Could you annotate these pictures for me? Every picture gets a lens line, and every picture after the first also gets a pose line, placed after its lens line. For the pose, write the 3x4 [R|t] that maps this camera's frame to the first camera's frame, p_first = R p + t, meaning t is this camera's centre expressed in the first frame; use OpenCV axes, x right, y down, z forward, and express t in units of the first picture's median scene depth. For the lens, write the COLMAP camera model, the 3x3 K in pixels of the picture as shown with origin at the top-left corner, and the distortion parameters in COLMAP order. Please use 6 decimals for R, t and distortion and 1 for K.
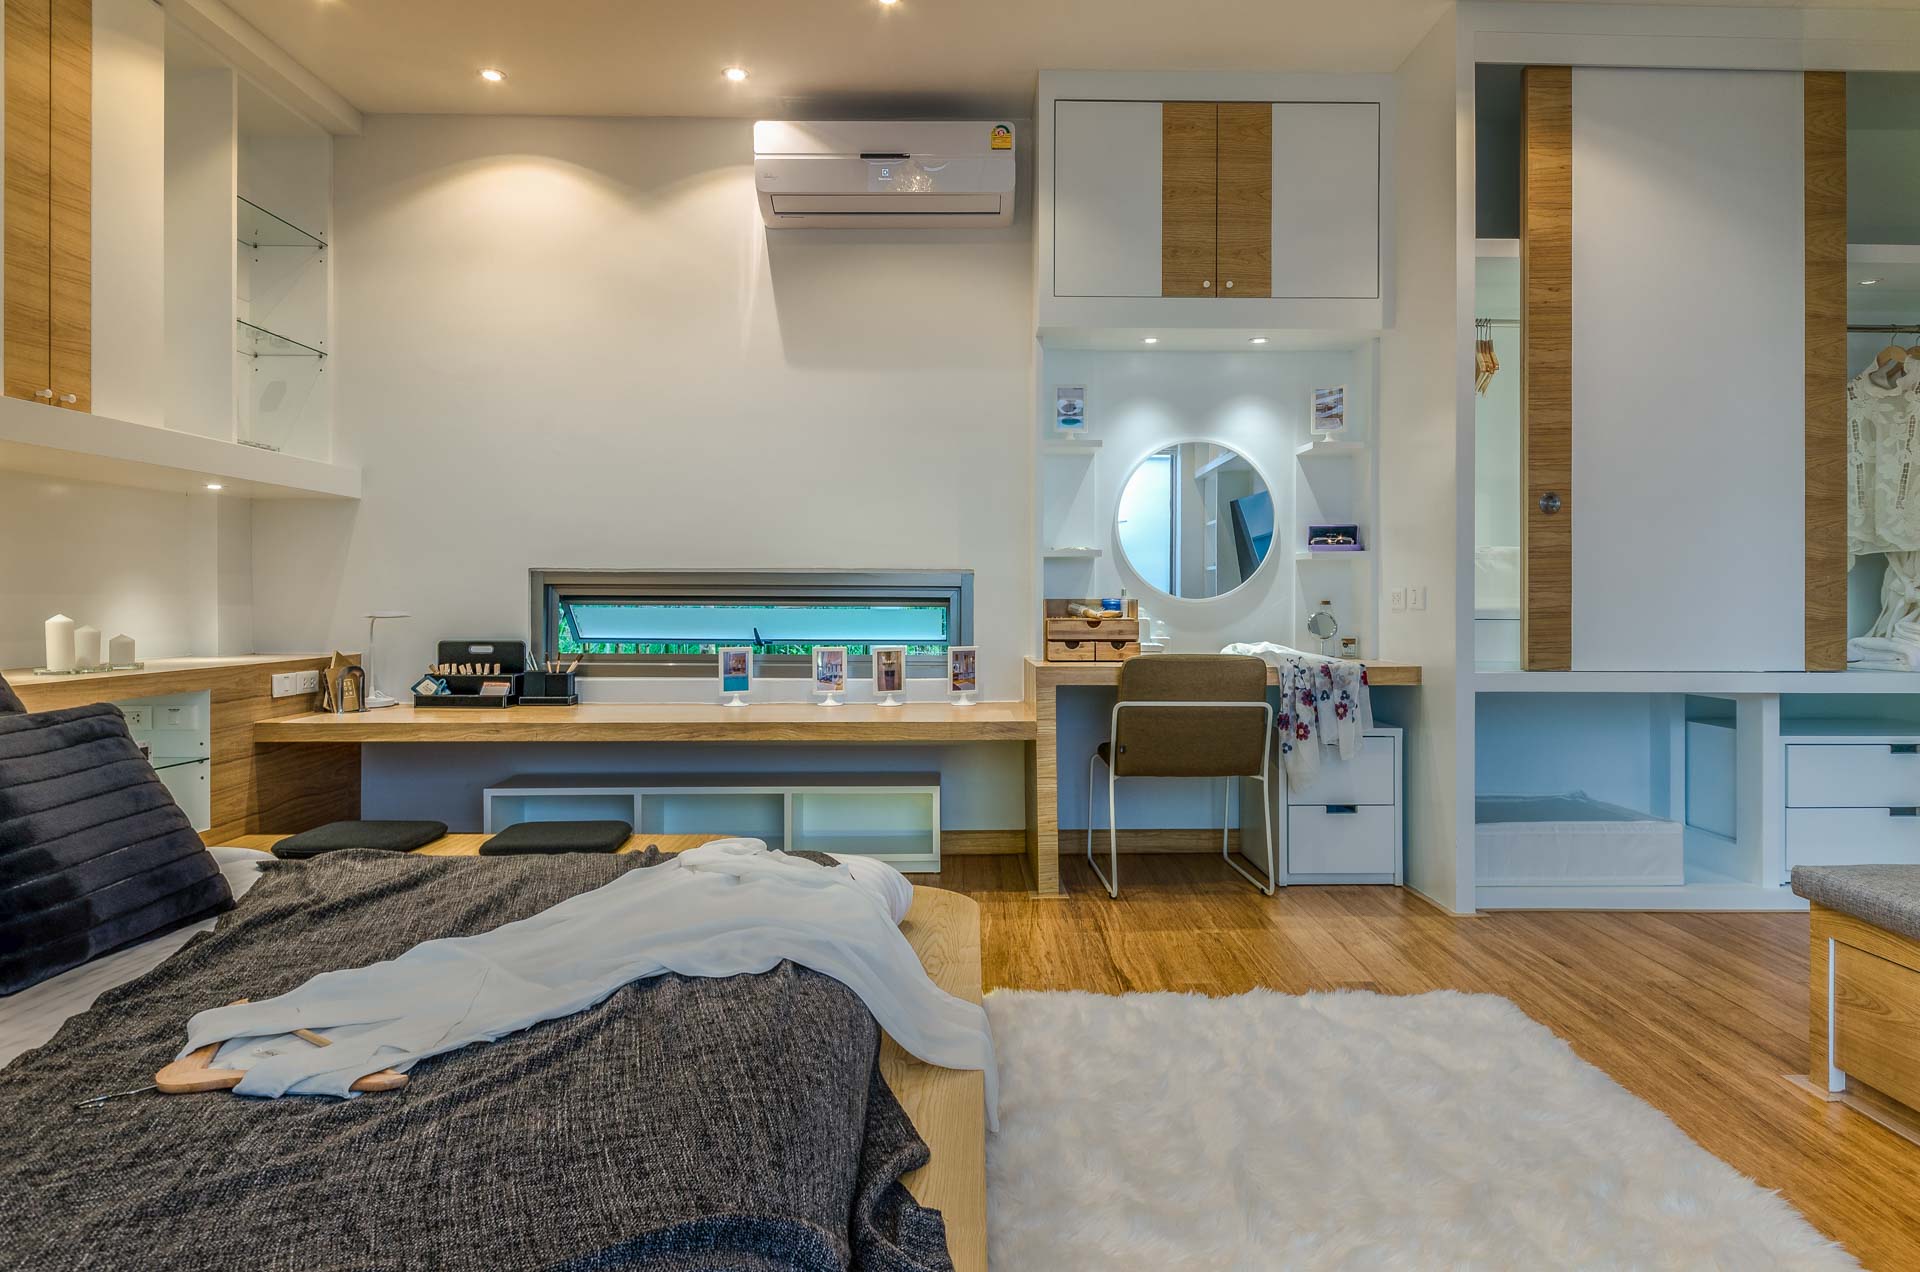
lens RADIAL K [[1226.5, 0, 965.8], [0, 1226.5, 618.2], [0, 0, 1]] dist [-0.006713, -0.002300]
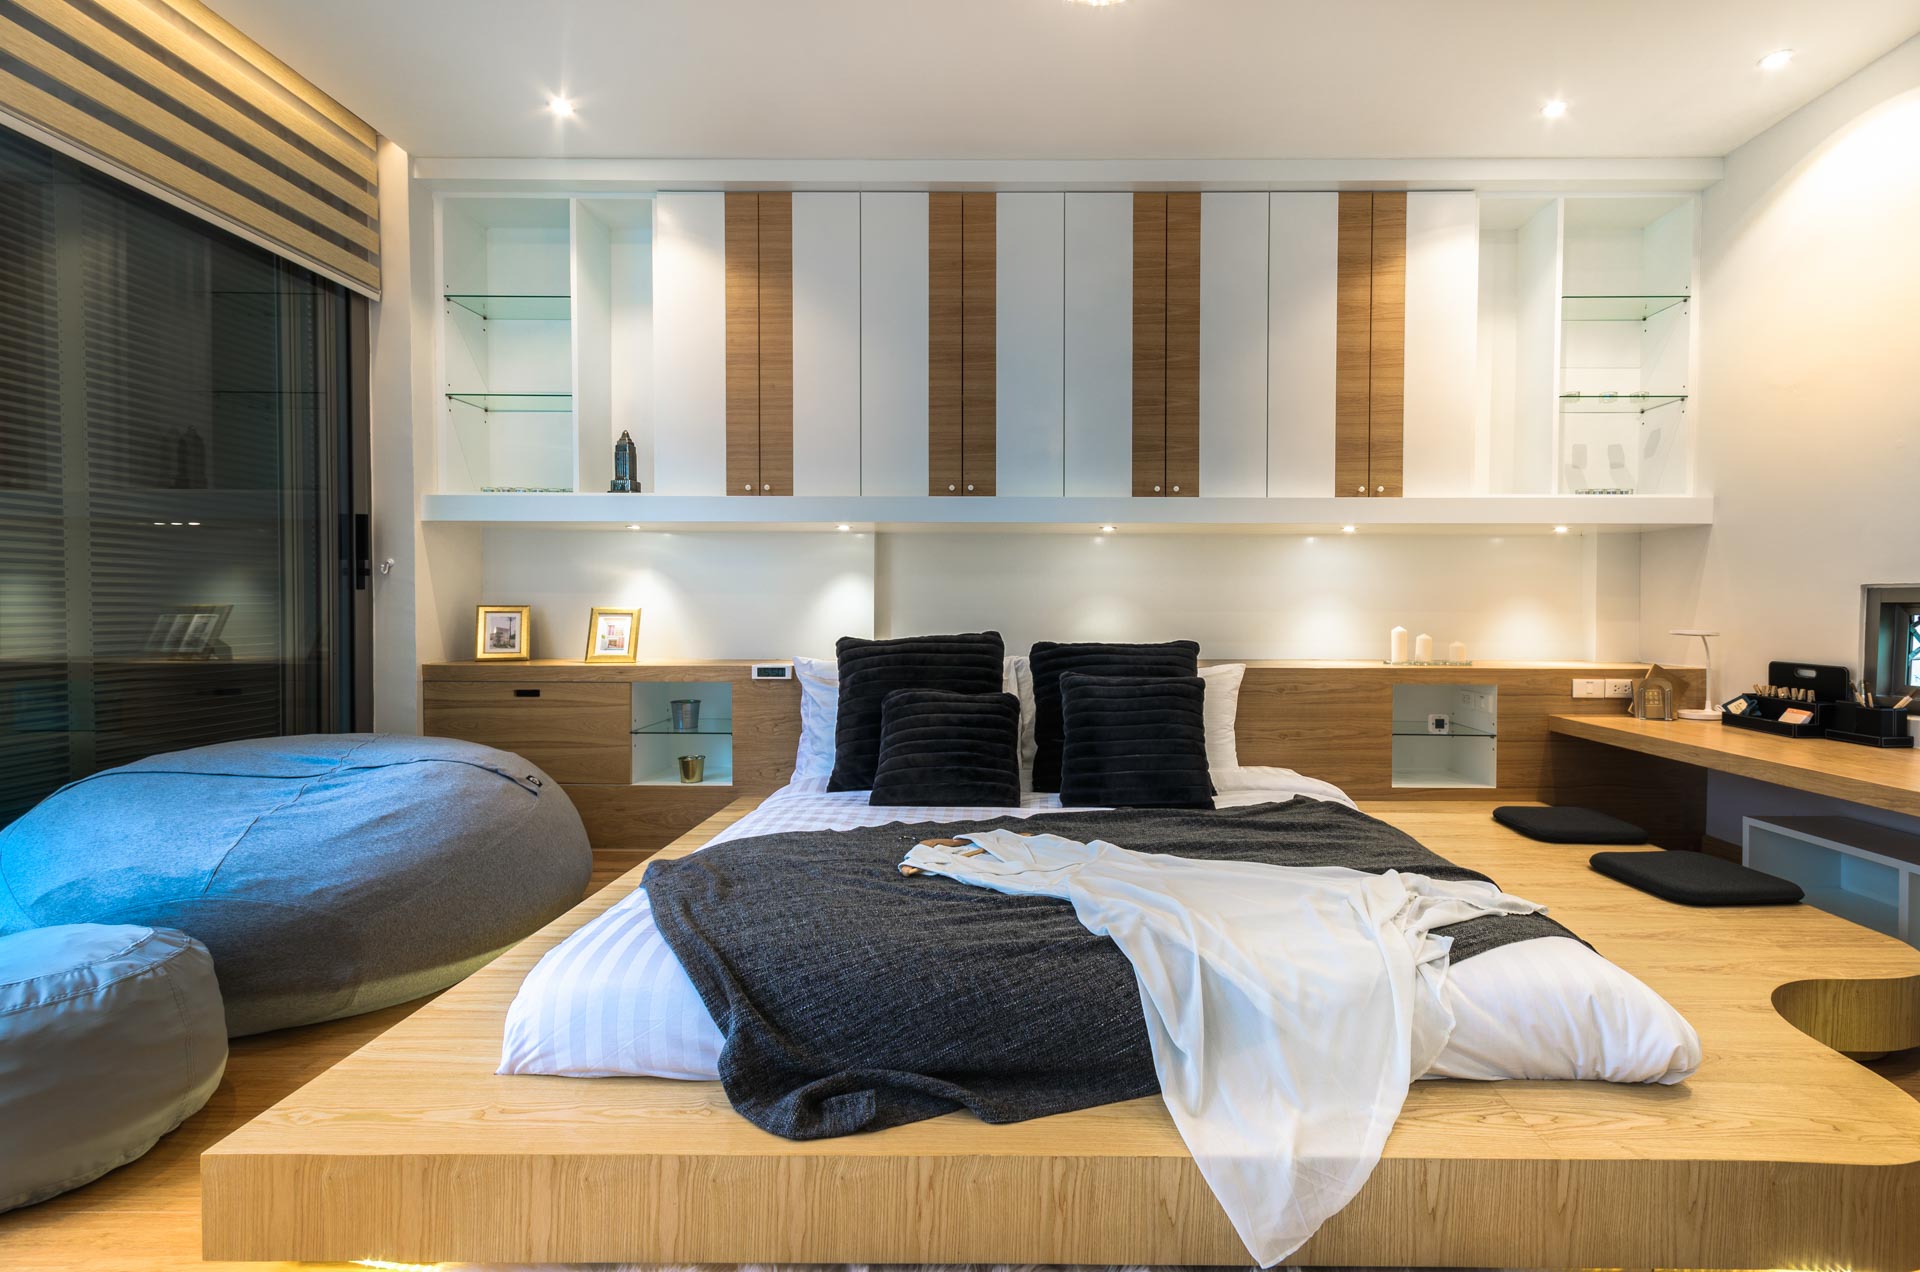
lens RADIAL K [[867.8, 0, 977.4], [0, 867.8, 630.4], [0, 0, 1]] dist [0.002393, -0.000381]
pose [[-0.063895, 0.028278, -0.997556, 0.326966], [-0.014411, 0.999468, 0.029255, -0.018671], [0.997853, 0.016245, -0.063453, 0.435338]]
